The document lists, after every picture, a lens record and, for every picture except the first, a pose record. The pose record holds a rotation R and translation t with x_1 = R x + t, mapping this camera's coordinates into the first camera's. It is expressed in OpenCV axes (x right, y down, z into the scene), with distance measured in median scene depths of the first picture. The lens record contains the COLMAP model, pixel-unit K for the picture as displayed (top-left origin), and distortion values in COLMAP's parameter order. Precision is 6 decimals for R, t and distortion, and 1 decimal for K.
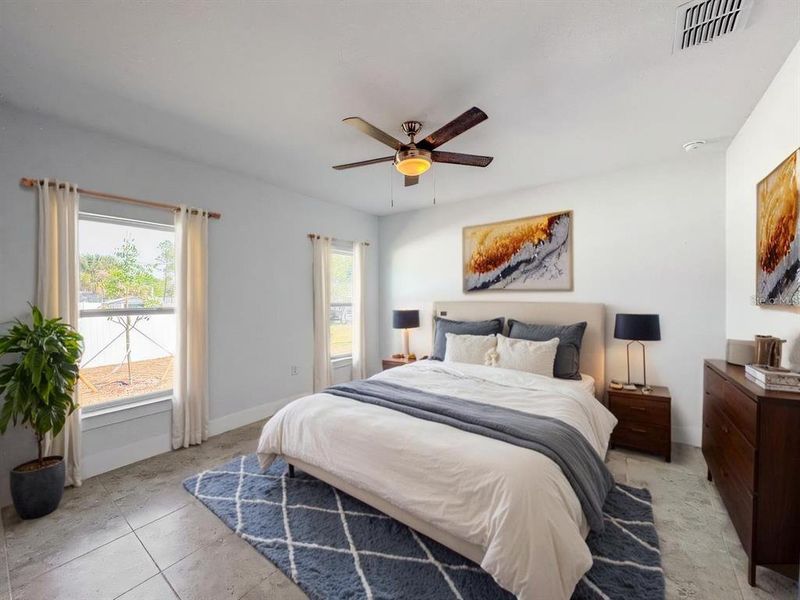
lens RADIAL K [[322.3, 0, 397.9], [0, 322.3, 301.1], [0, 0, 1]] dist [-0.000266, 0.000021]
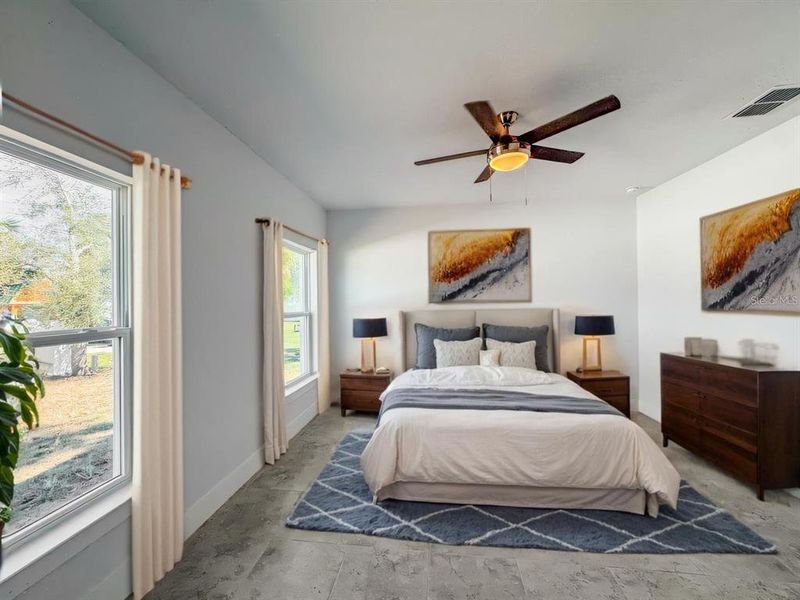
lens RADIAL K [[310.4, 0, 399.6], [0, 310.4, 310.3], [0, 0, 1]] dist [0.000740, 0.000047]
pose [[0.865456, -0.027389, 0.500235, -0.572390], [0.017968, 0.999559, 0.023641, -0.023597], [-0.500662, -0.011472, 0.865567, 0.335863]]
